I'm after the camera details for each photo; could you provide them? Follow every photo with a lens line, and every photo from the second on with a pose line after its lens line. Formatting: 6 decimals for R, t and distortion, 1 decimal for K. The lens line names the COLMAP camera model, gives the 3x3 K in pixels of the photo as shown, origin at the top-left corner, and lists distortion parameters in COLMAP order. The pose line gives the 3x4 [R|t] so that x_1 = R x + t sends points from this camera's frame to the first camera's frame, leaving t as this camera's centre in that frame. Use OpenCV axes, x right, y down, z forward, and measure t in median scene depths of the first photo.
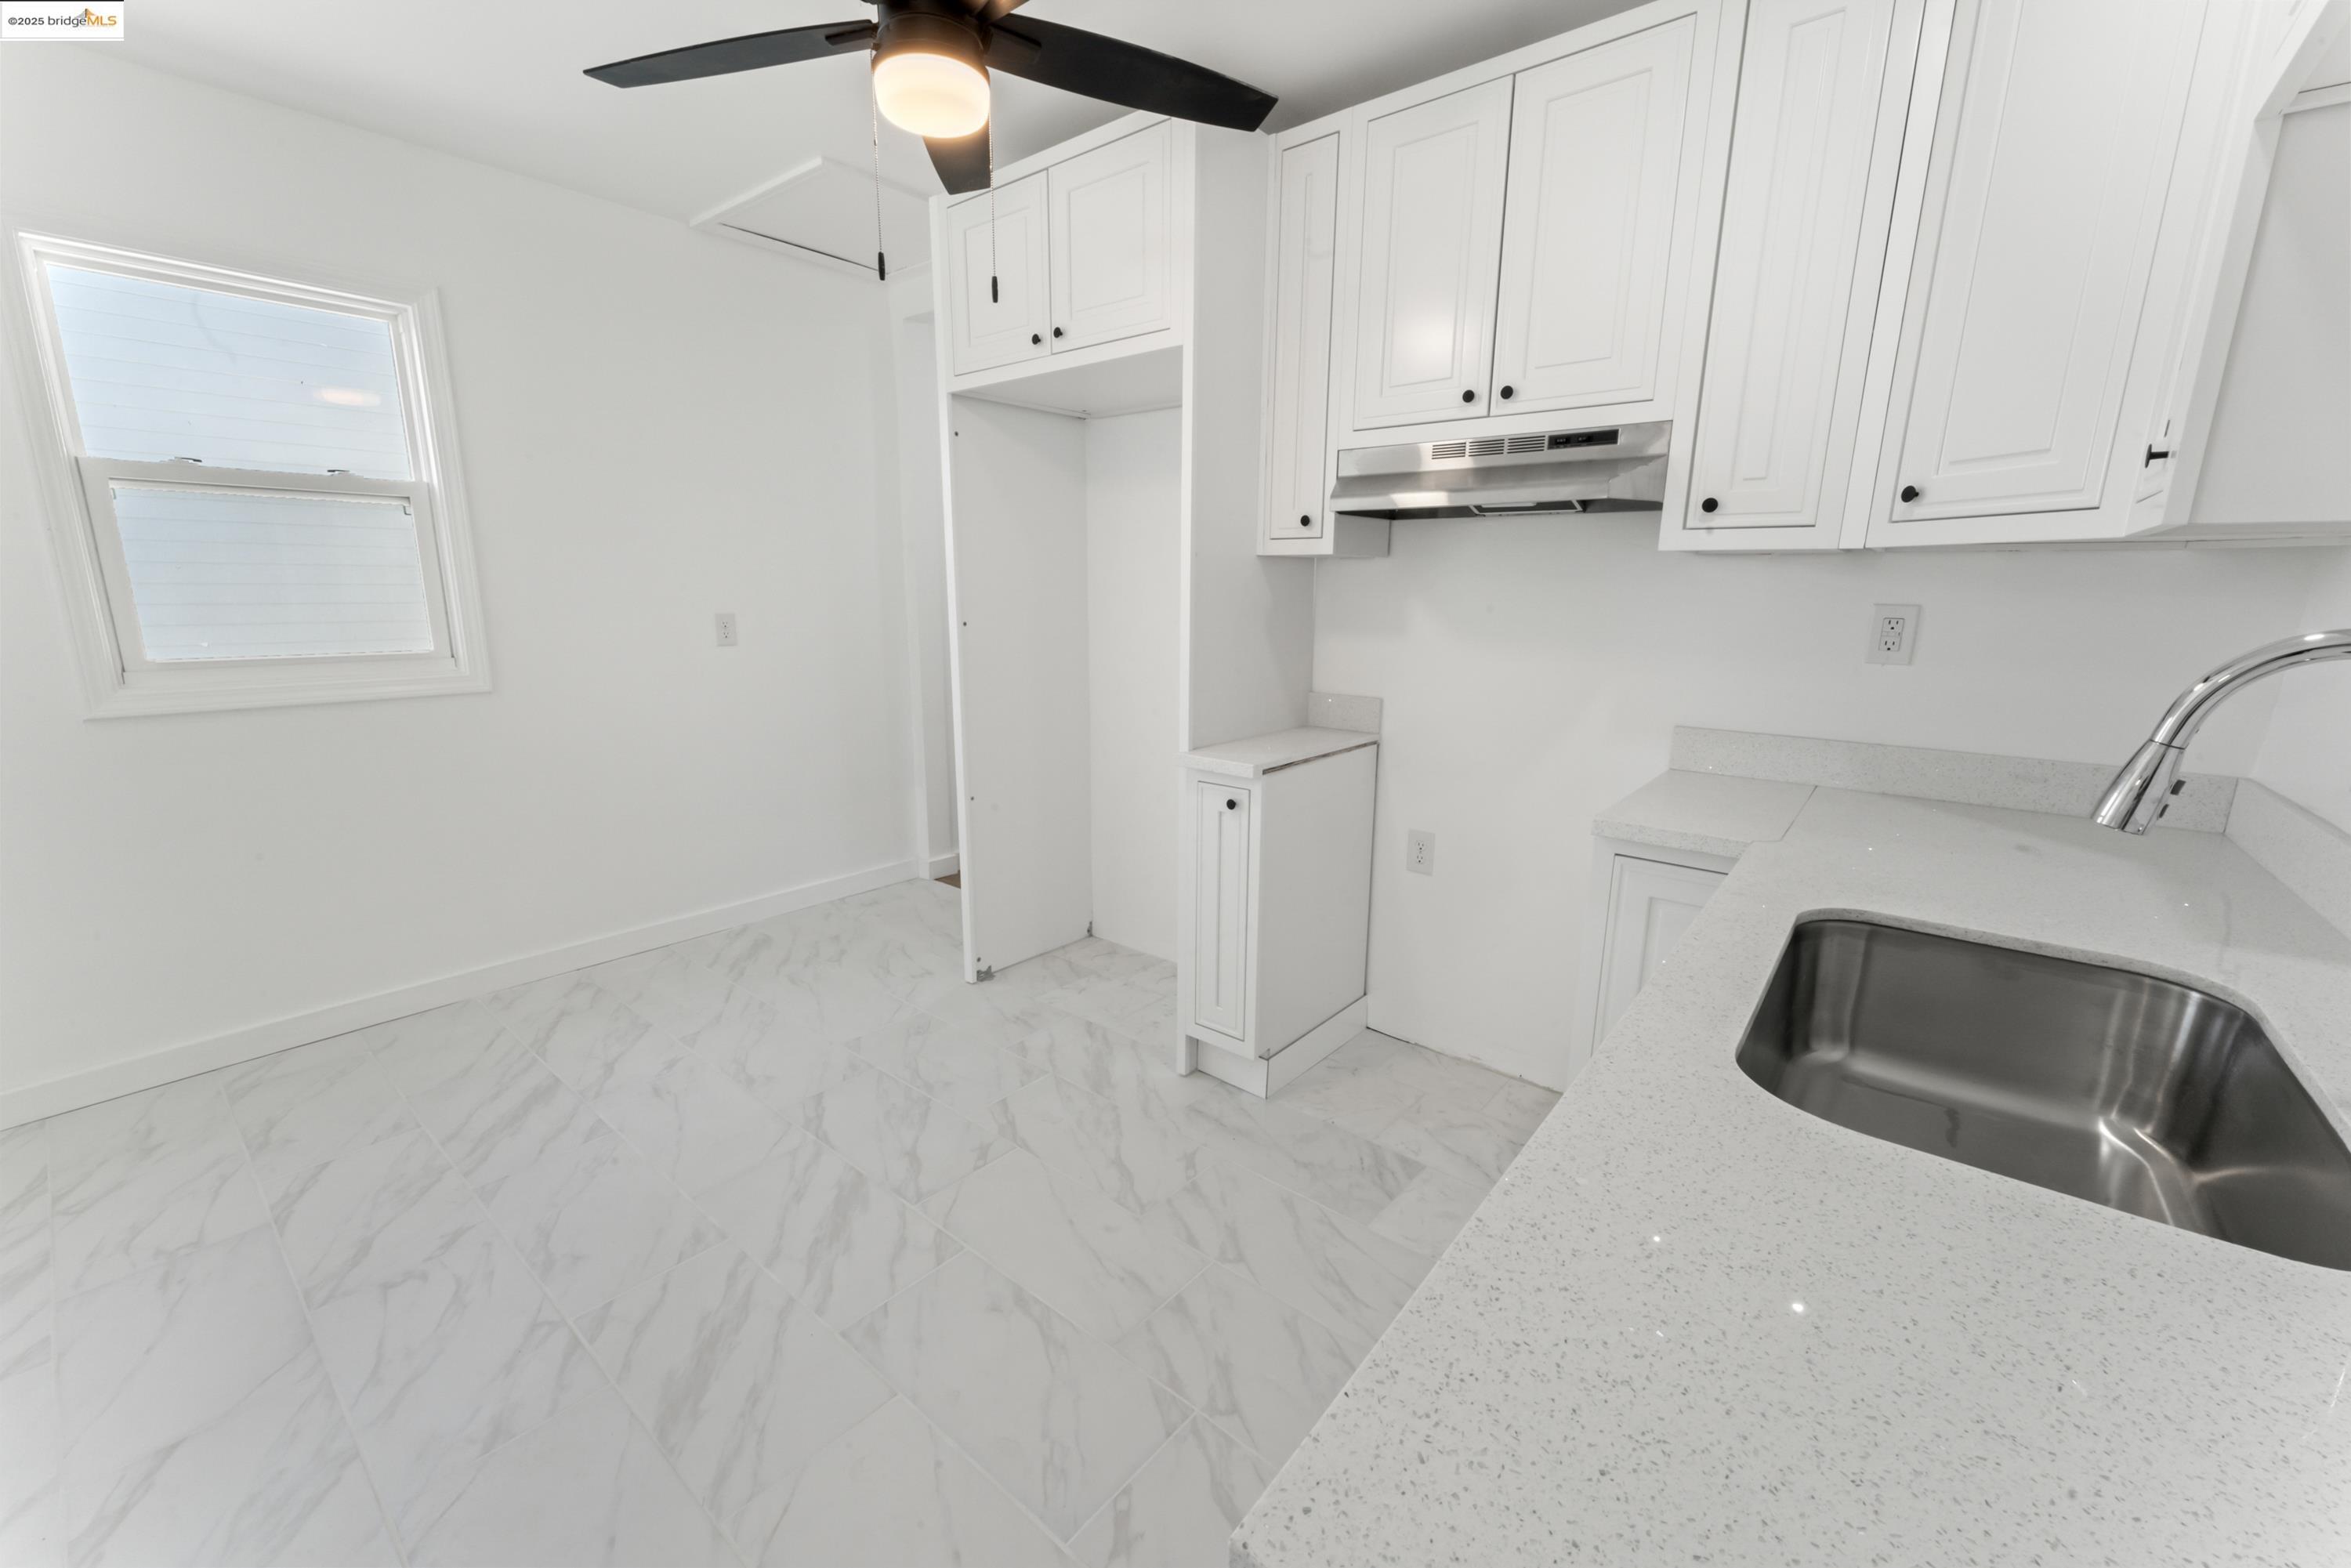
lens RADIAL K [[951.4, 0, 1176.6], [0, 951.4, 787.5], [0, 0, 1]] dist [0.002011, -0.000924]
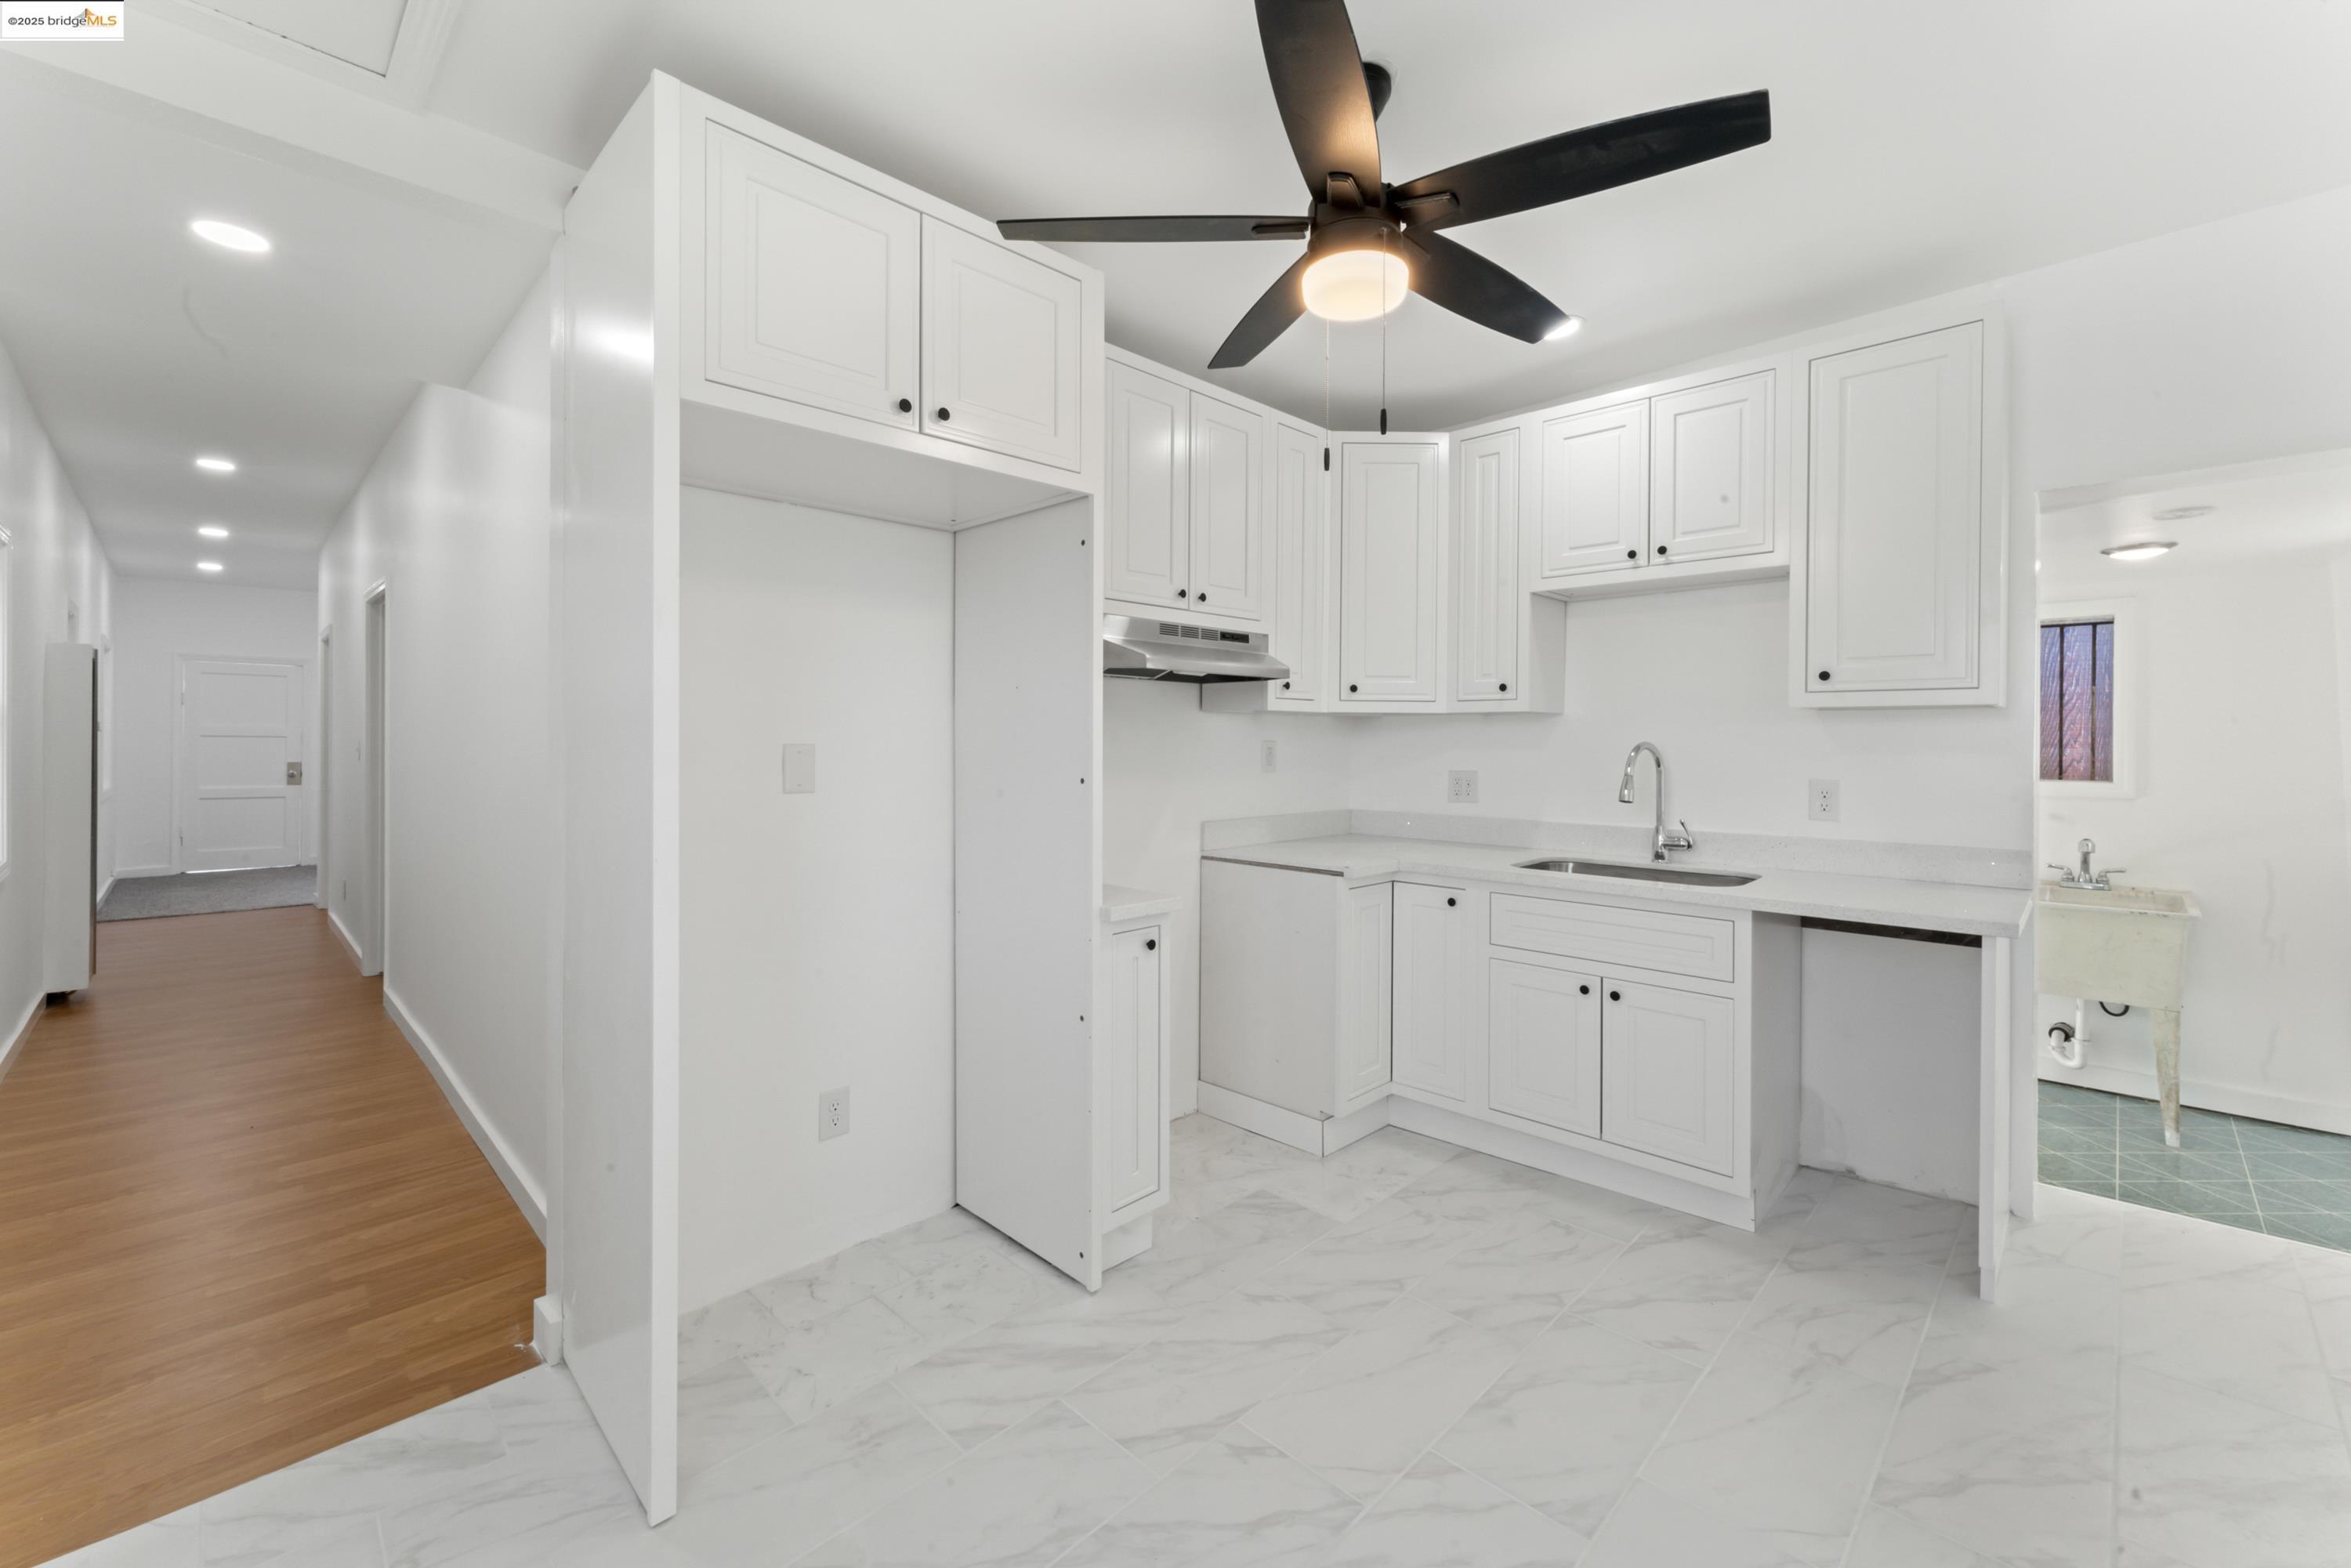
lens RADIAL K [[951.4, 0, 1195.8], [0, 951.4, 740.2], [0, 0, 1]] dist [0.002011, -0.000924]
pose [[0.074284, -0.006258, 0.997218, -0.985069], [0.212851, 0.977036, -0.009724, -0.180747], [-0.974257, 0.212981, 0.073910, 0.878288]]
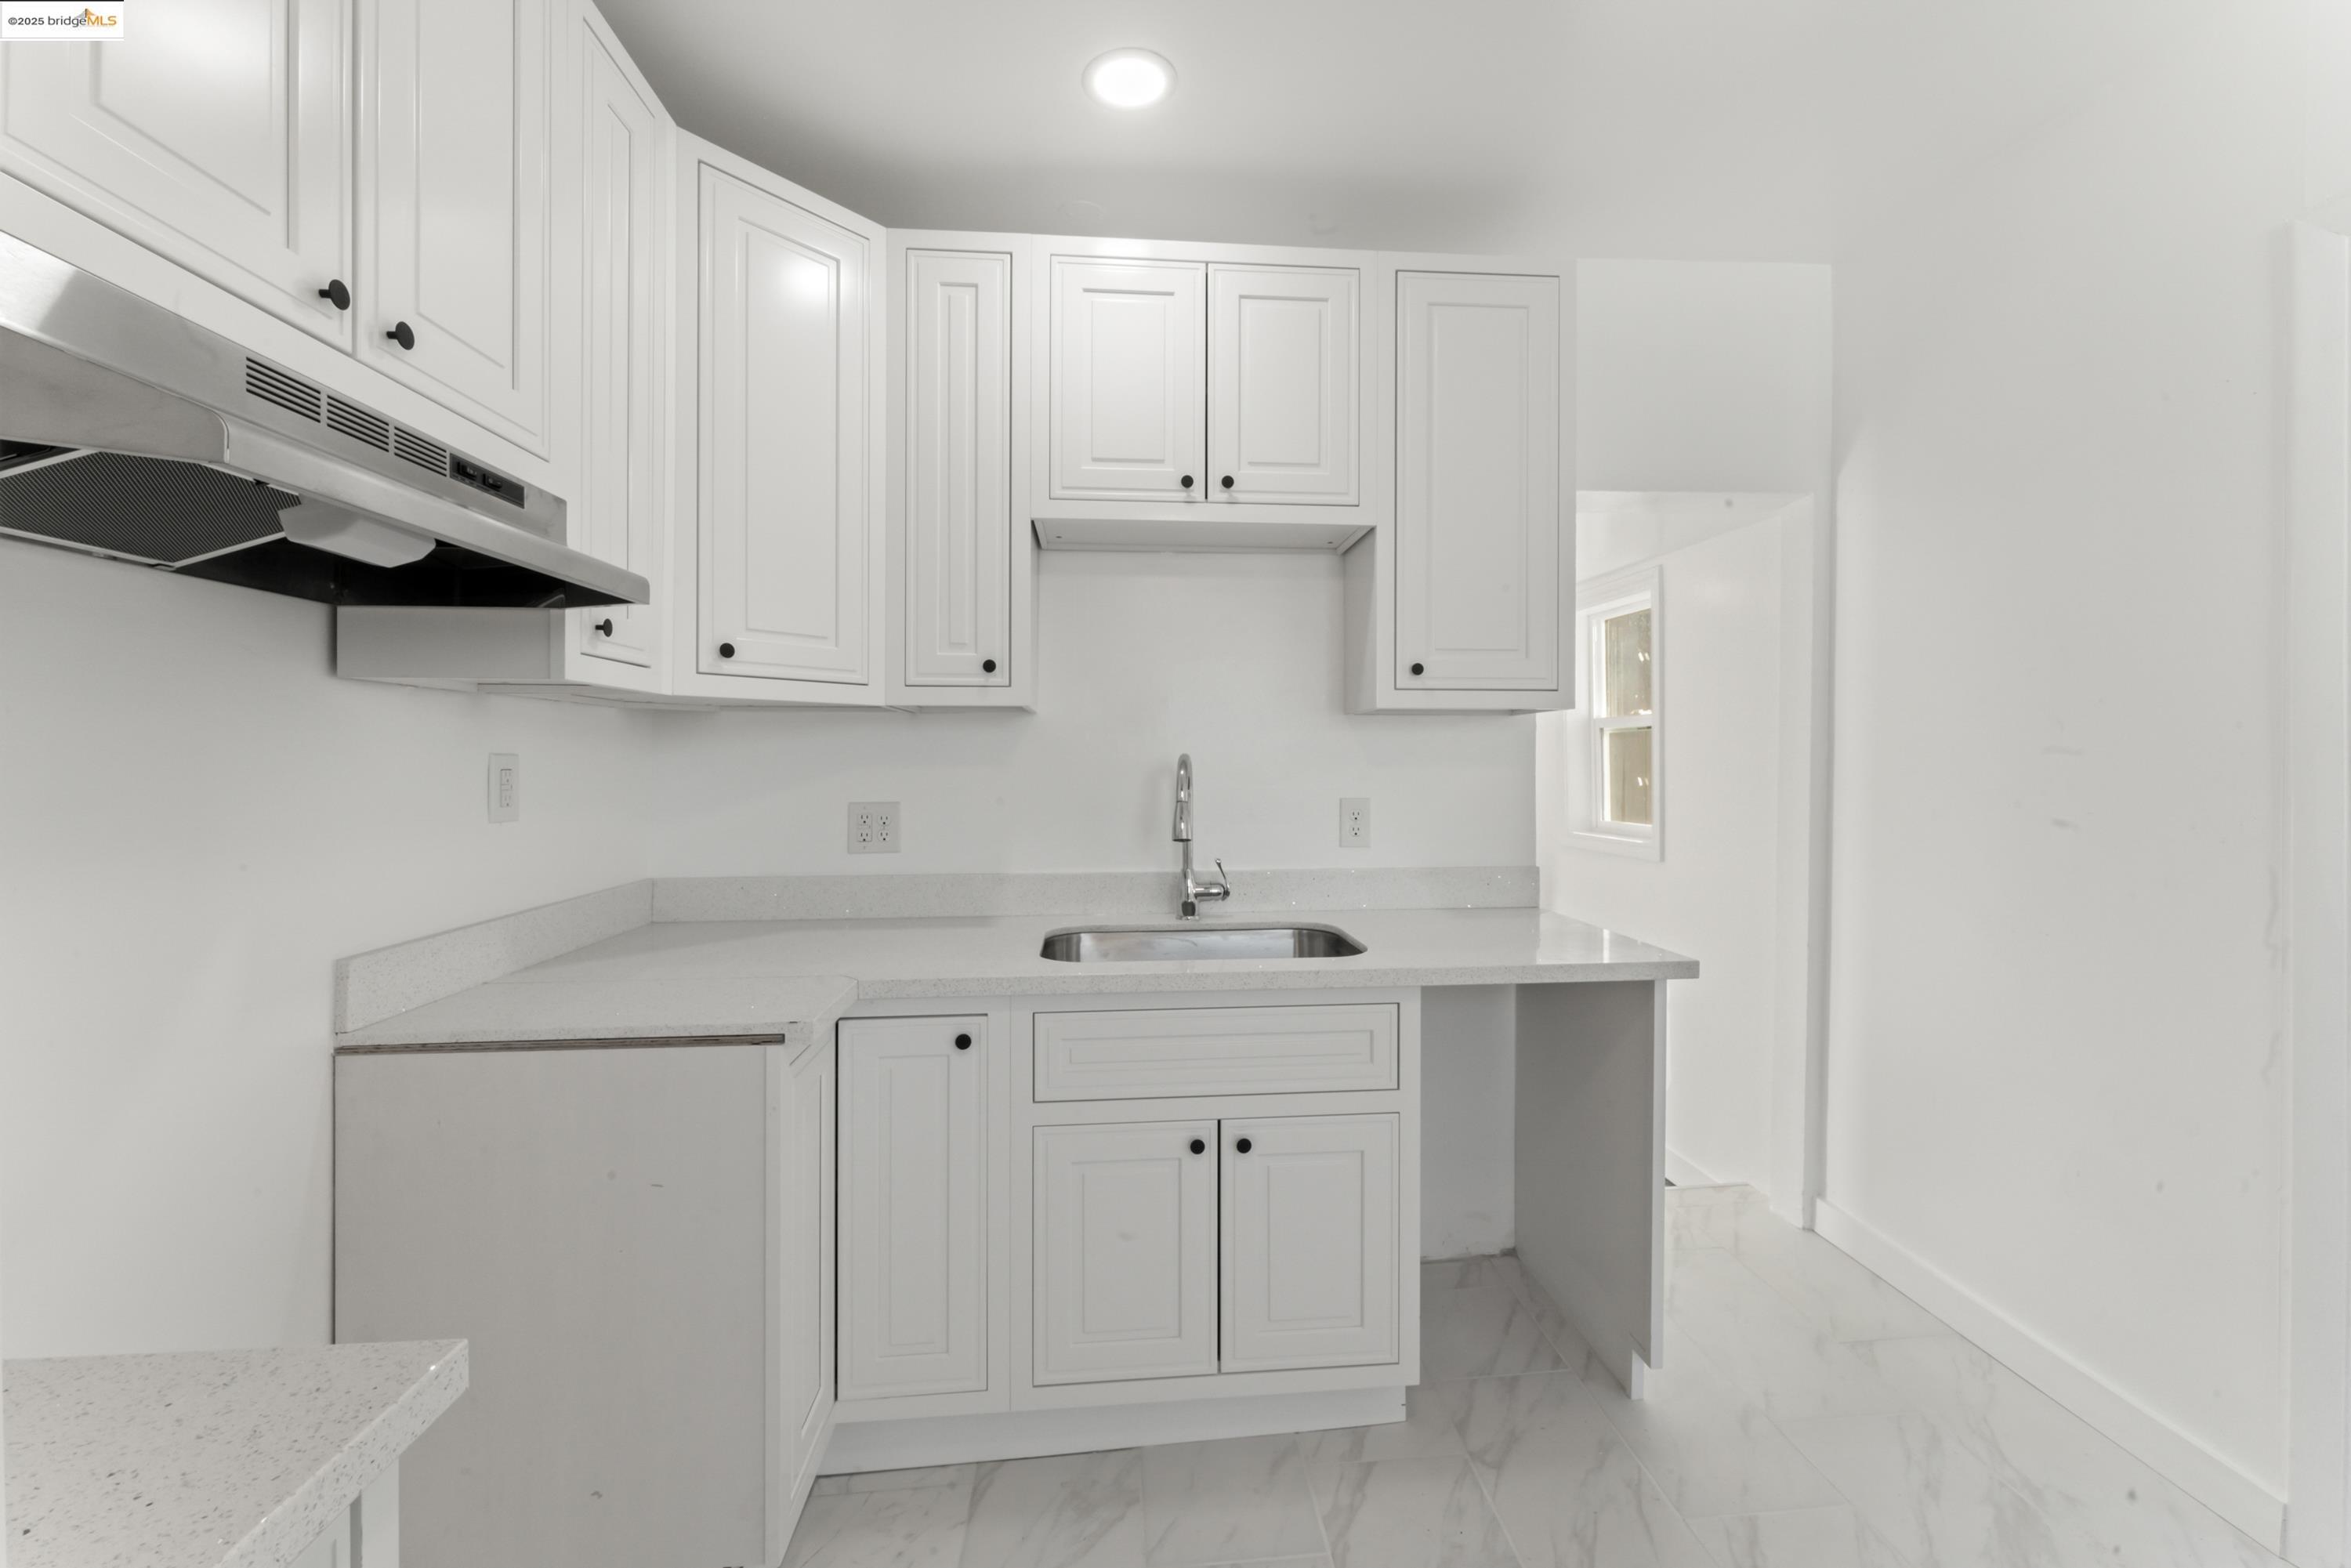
lens RADIAL K [[951.4, 0, 1178.6], [0, 951.4, 757.2], [0, 0, 1]] dist [0.002011, -0.000924]
pose [[-0.696408, -0.004122, 0.717634, -0.261178], [0.153237, 0.976067, 0.154311, -0.201019], [-0.701095, 0.217432, -0.679109, 1.016409]]
